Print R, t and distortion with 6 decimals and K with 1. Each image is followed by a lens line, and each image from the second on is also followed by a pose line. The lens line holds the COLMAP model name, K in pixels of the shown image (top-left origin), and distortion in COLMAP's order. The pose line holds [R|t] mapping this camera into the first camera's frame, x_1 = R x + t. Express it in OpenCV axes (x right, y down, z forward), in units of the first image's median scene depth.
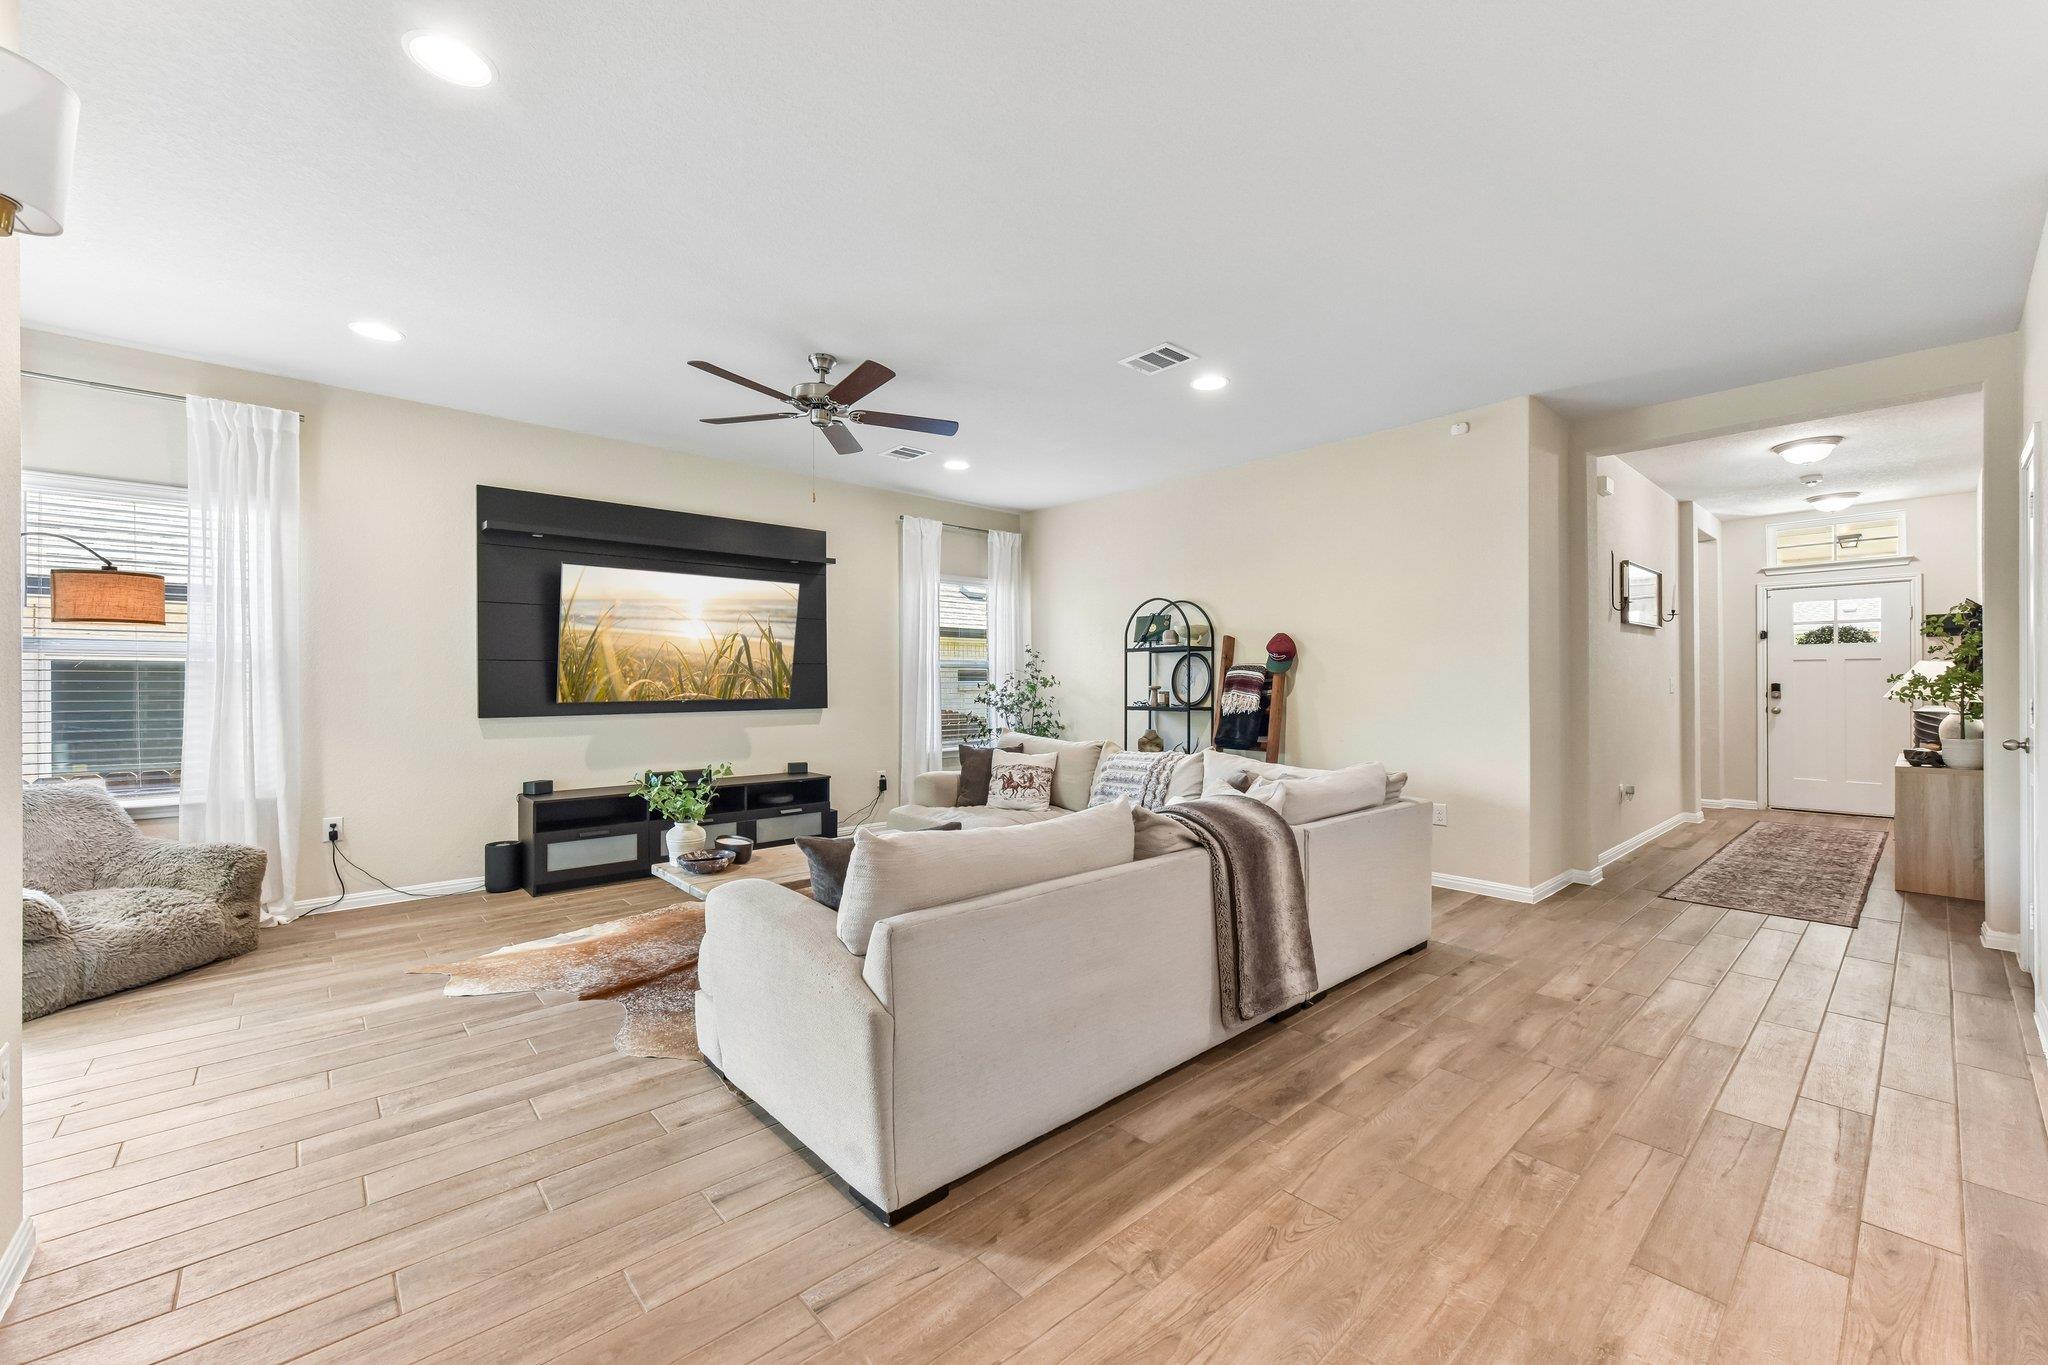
lens RADIAL K [[814.8, 0, 1035.8], [0, 814.8, 679.3], [0, 0, 1]] dist [-0.000182, -0.000097]
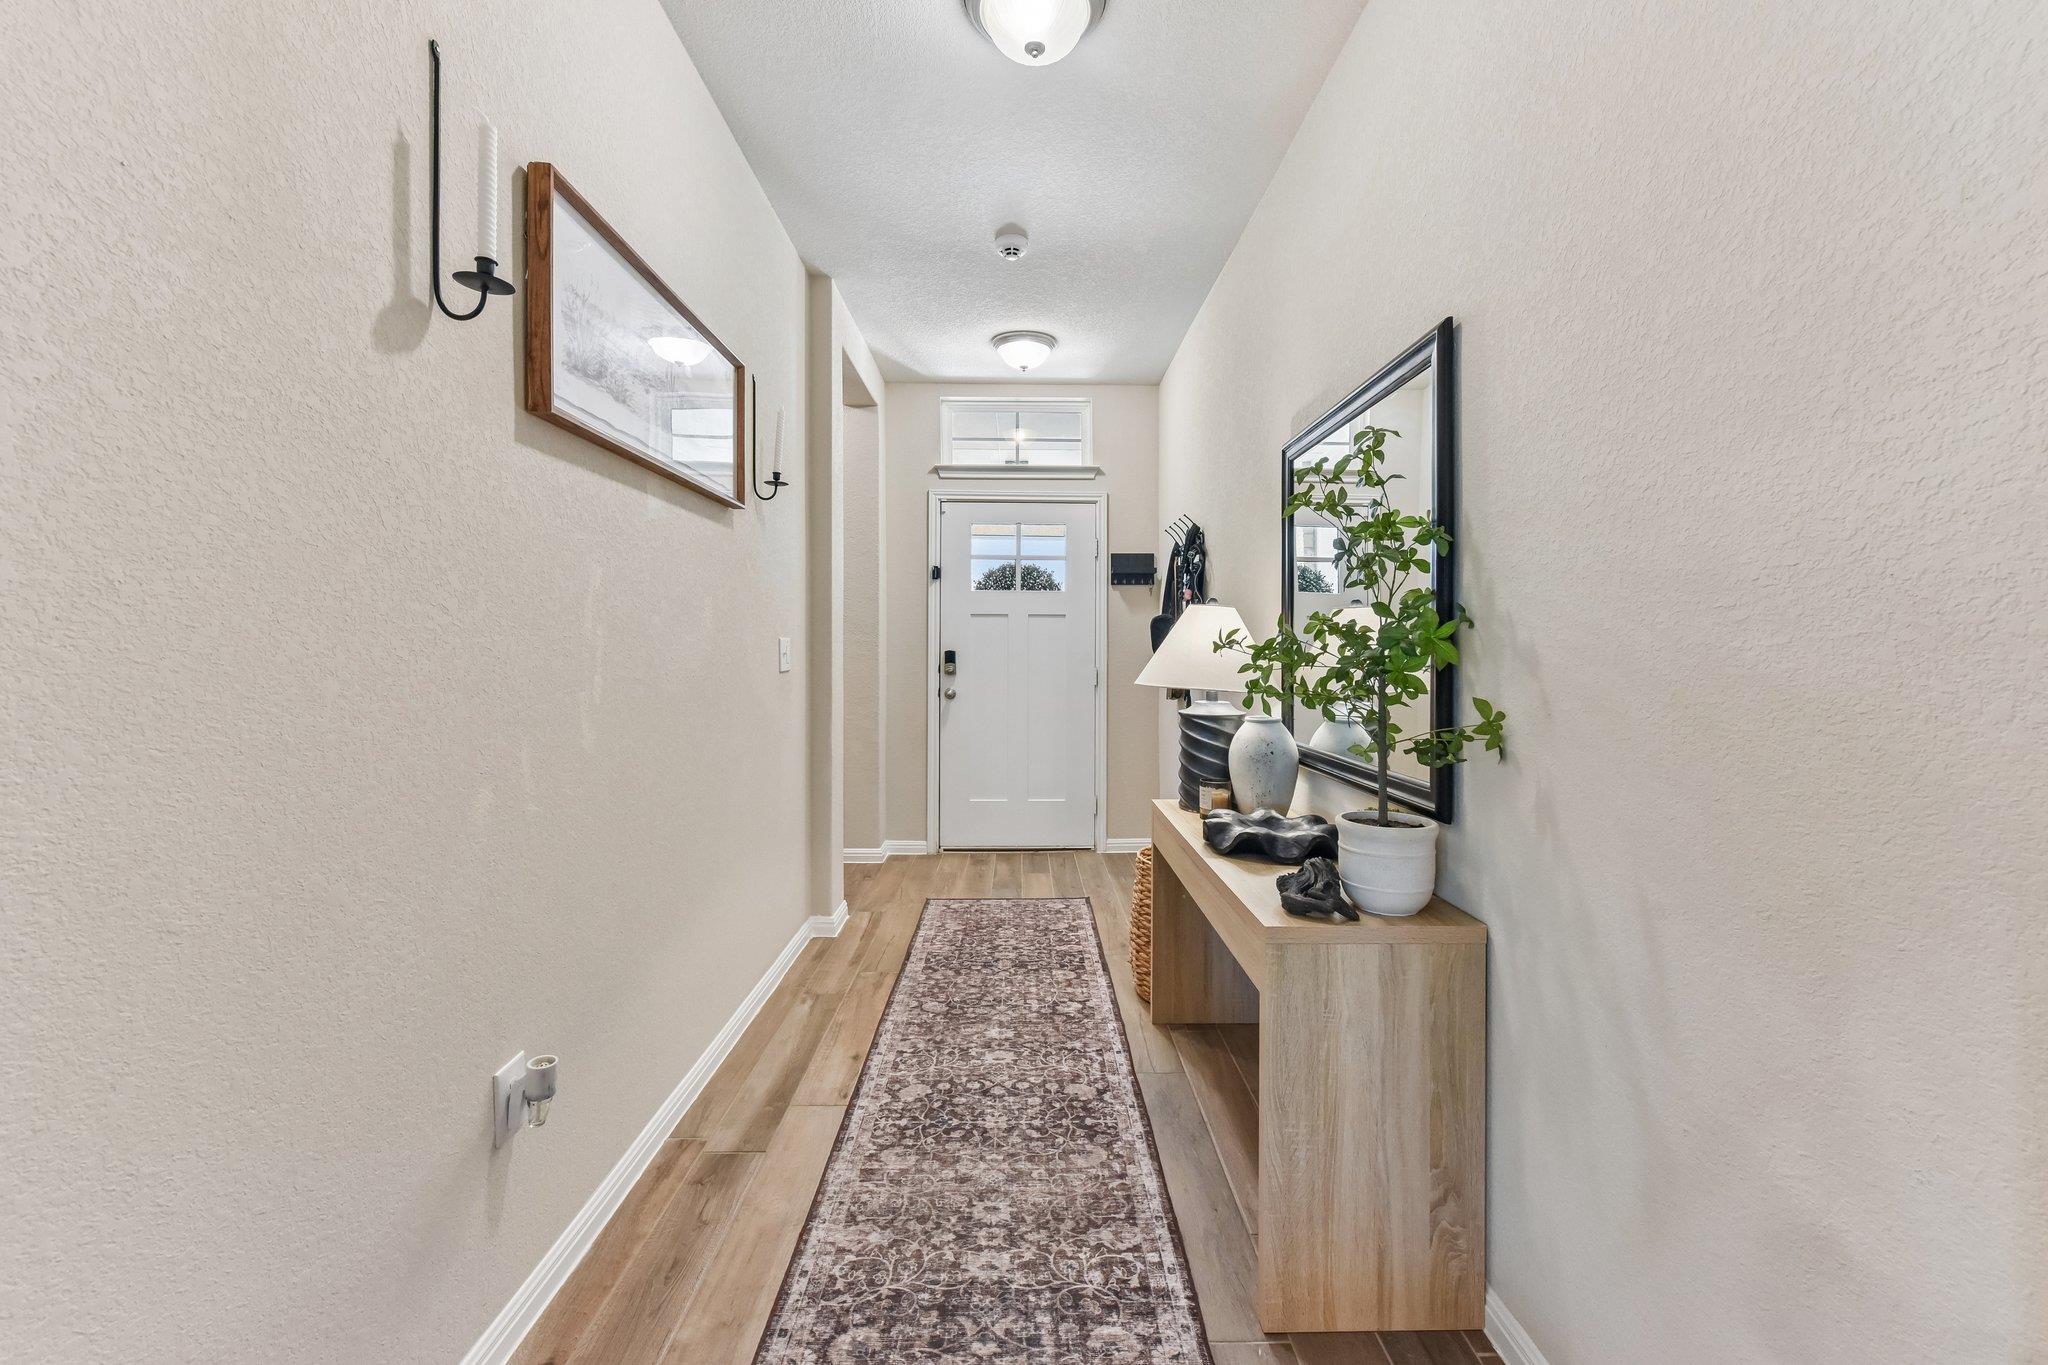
lens RADIAL K [[819.8, 0, 1029.3], [0, 819.8, 667.2], [0, 0, 1]] dist [0.011869, -0.000051]
pose [[0.660515, -0.012048, 0.750717, 0.484610], [-0.009872, 0.999645, 0.024729, 0.001440], [-0.750748, -0.023745, 0.660161, 0.548667]]
